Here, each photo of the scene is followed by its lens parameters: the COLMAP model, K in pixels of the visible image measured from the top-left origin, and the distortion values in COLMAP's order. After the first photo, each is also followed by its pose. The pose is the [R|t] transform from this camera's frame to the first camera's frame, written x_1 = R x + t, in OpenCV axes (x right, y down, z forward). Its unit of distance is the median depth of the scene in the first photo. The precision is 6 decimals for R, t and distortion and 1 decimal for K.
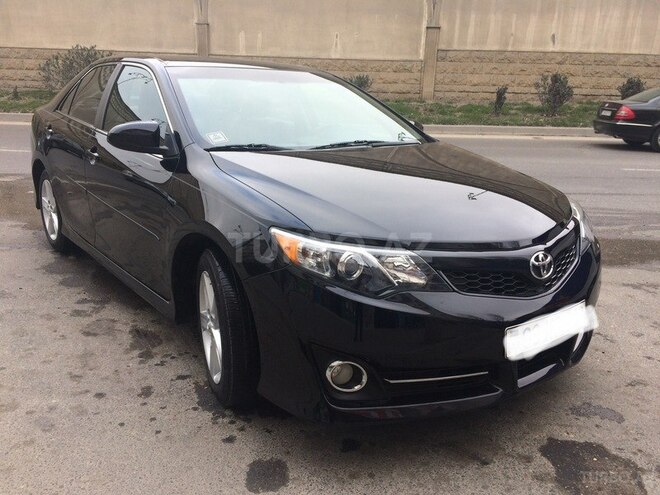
lens RADIAL K [[554.7, 0, 332.3], [0, 554.7, 244.9], [0, 0, 1]] dist [0.026819, -0.026054]
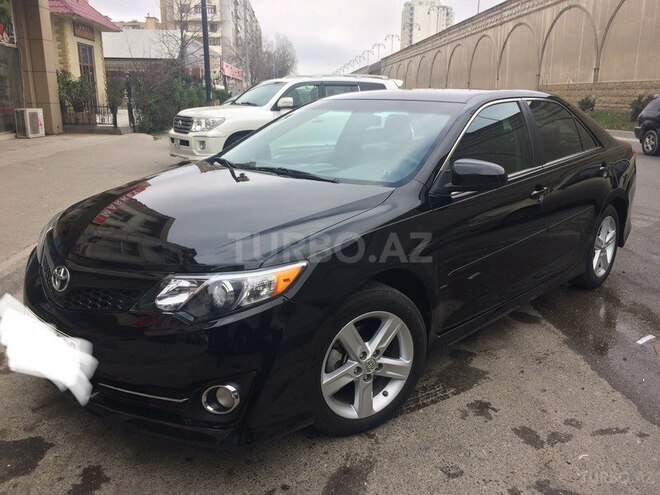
lens RADIAL K [[554.7, 0, 329.7], [0, 554.7, 246.4], [0, 0, 1]] dist [0.026819, -0.026054]
pose [[0.170398, 0.219873, -0.960531, 1.187217], [-0.269455, 0.948031, 0.169210, -0.274728], [0.947818, 0.229986, 0.220789, 0.992992]]
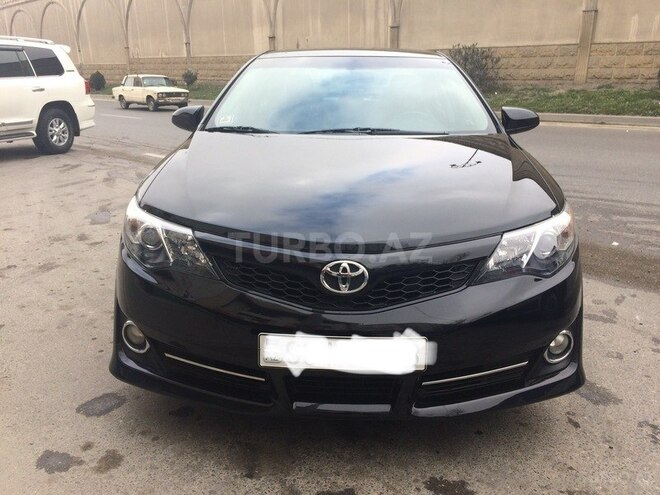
lens RADIAL K [[554.7, 0, 330.9], [0, 554.7, 251.6], [0, 0, 1]] dist [0.026819, -0.026054]
pose [[0.770319, 0.160573, -0.617110, 0.689581], [-0.149819, 0.986260, 0.069612, -0.043450], [0.619809, 0.038831, 0.783792, 0.274741]]
